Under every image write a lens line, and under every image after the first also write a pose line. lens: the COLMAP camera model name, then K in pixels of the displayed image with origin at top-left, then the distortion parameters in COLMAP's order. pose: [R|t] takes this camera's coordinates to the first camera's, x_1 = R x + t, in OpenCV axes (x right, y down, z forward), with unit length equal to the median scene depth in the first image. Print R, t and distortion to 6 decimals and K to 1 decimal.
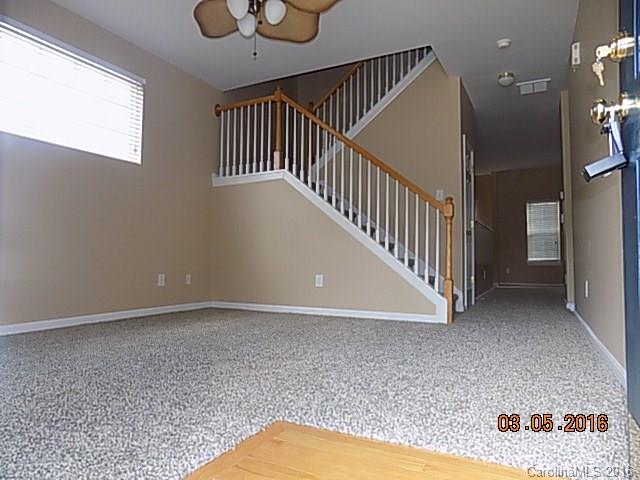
lens RADIAL K [[430.4, 0, 318.8], [0, 430.4, 238.6], [0, 0, 1]] dist [-0.050170, 0.052878]
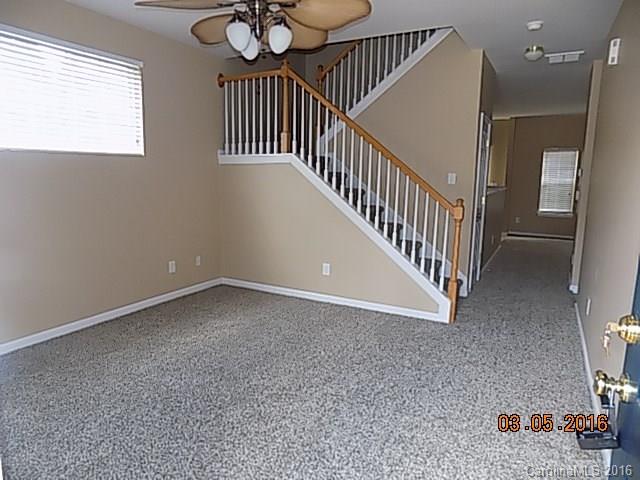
lens RADIAL K [[430.4, 0, 318.3], [0, 430.4, 243.0], [0, 0, 1]] dist [-0.050170, 0.052878]
pose [[0.999682, 0.013922, -0.021031, 0.002613], [-0.009369, 0.979167, 0.202842, -0.158379], [0.023417, -0.202580, 0.978986, 0.014668]]
